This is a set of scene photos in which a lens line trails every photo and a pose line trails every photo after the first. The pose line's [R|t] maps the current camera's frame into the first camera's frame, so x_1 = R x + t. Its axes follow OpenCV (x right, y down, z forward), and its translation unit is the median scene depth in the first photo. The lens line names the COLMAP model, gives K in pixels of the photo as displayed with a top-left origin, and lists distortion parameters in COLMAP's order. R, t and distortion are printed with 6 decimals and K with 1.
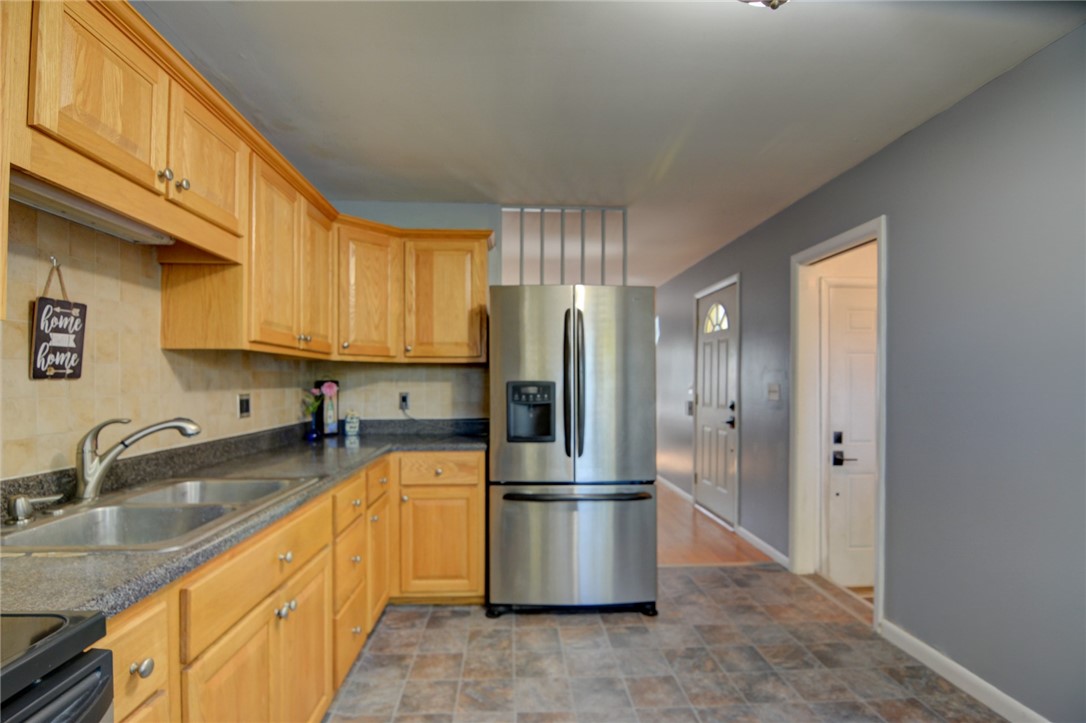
lens RADIAL K [[520.4, 0, 522.7], [0, 520.4, 380.7], [0, 0, 1]] dist [-0.003314, -0.000314]
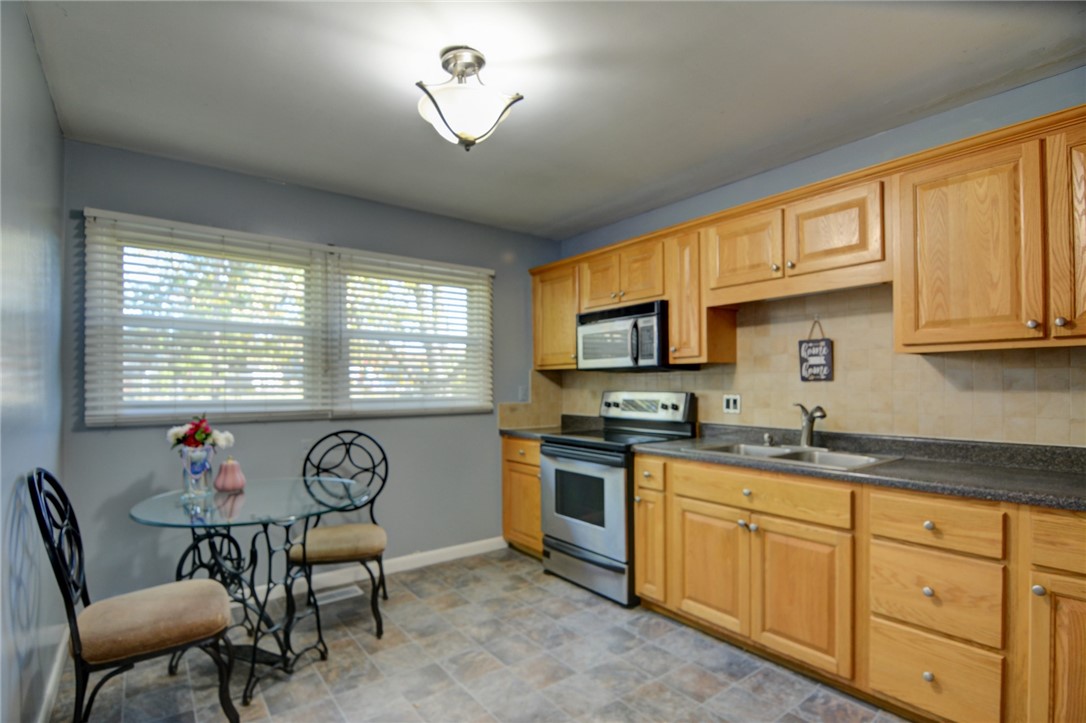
lens RADIAL K [[520.4, 0, 529.0], [0, 520.4, 382.7], [0, 0, 1]] dist [-0.003314, -0.000314]
pose [[-0.818896, -0.010219, -0.573851, 1.016437], [-0.004716, 0.999928, -0.011077, 0.027110], [0.573922, -0.006365, -0.818885, 1.918296]]
